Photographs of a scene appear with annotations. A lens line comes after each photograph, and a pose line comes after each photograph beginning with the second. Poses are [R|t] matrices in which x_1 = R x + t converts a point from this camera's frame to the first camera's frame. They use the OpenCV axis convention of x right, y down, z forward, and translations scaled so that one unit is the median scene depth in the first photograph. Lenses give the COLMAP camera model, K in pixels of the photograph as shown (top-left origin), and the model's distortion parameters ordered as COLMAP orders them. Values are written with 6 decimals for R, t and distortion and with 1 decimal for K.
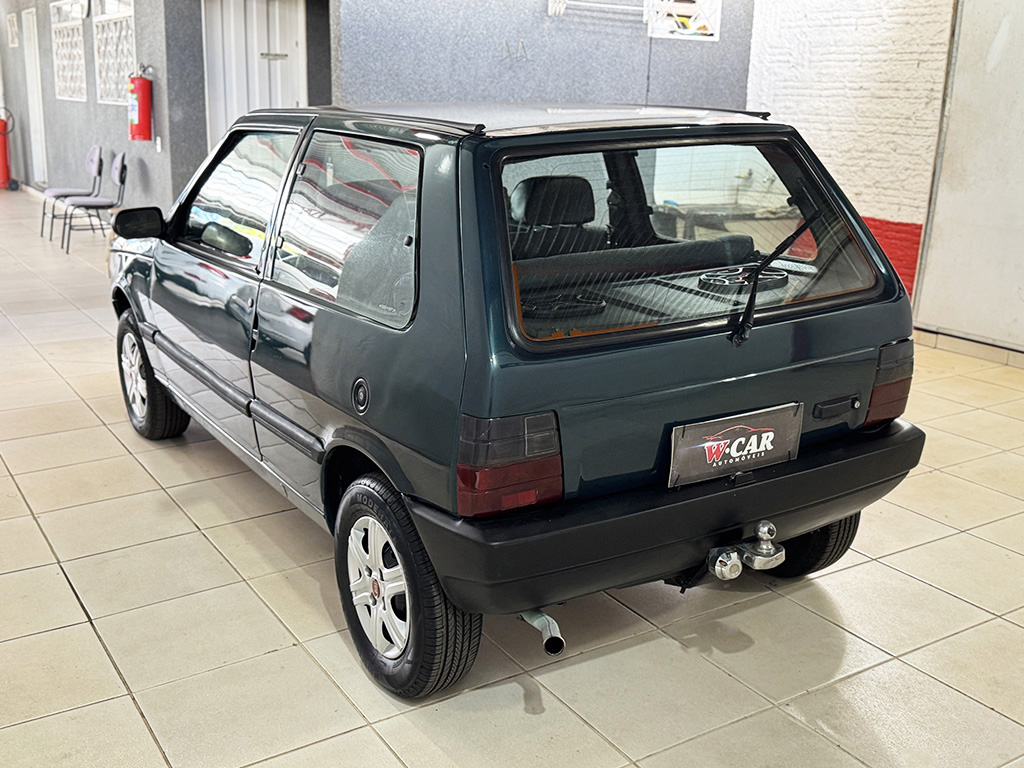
lens RADIAL K [[1093.4, 0, 514.6], [0, 1093.4, 382.6], [0, 0, 1]] dist [0.042076, 0.000000]
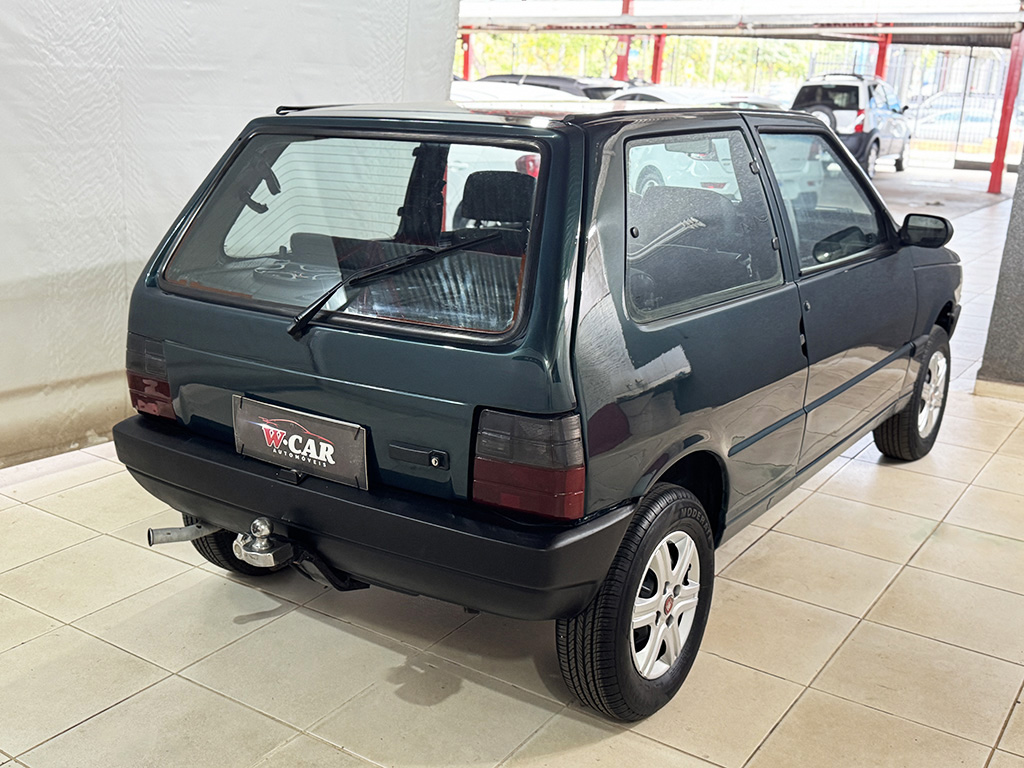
lens RADIAL K [[1093.4, 0, 517.4], [0, 1093.4, 384.4], [0, 0, 1]] dist [0.042076, 0.000000]
pose [[0.415206, 0.248156, -0.875227, 1.106253], [-0.266519, 0.953045, 0.143784, -0.180976], [0.869811, 0.173564, 0.461849, 0.700182]]
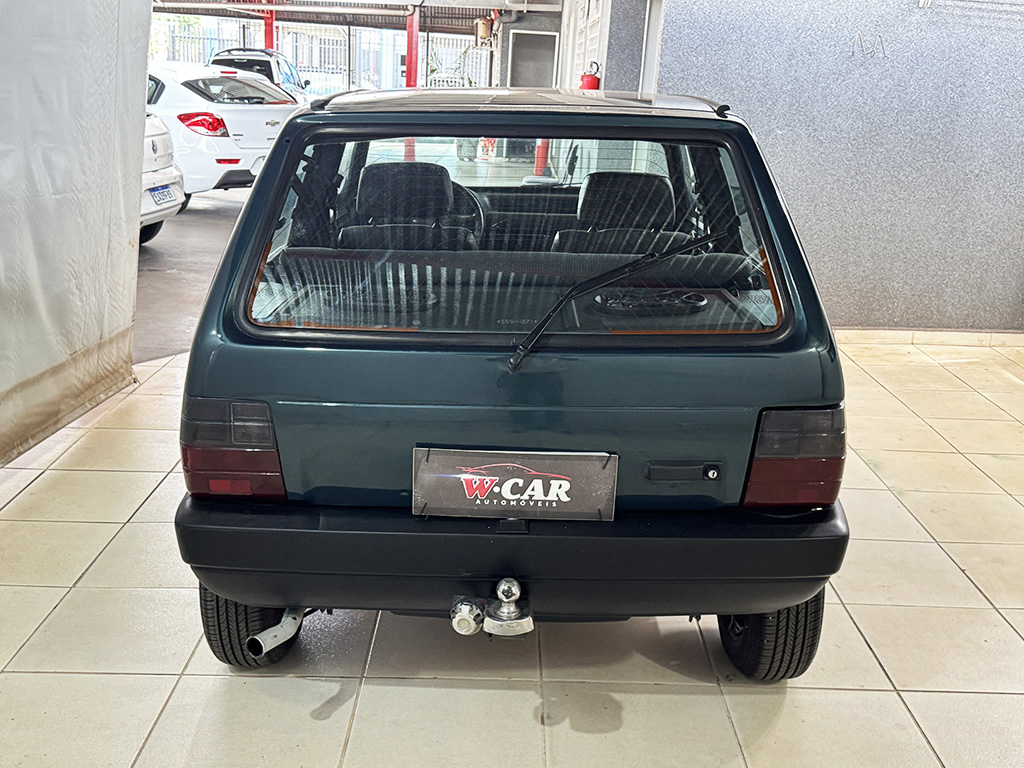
lens RADIAL K [[1047.5, 0, 509.2], [0, 1047.5, 378.8], [0, 0, 1]] dist [0.074762, 0.000000]
pose [[0.851198, 0.164955, -0.498248, 0.586691], [-0.163966, 0.985388, 0.046115, -0.062277], [0.498574, 0.042443, 0.865807, 0.278341]]
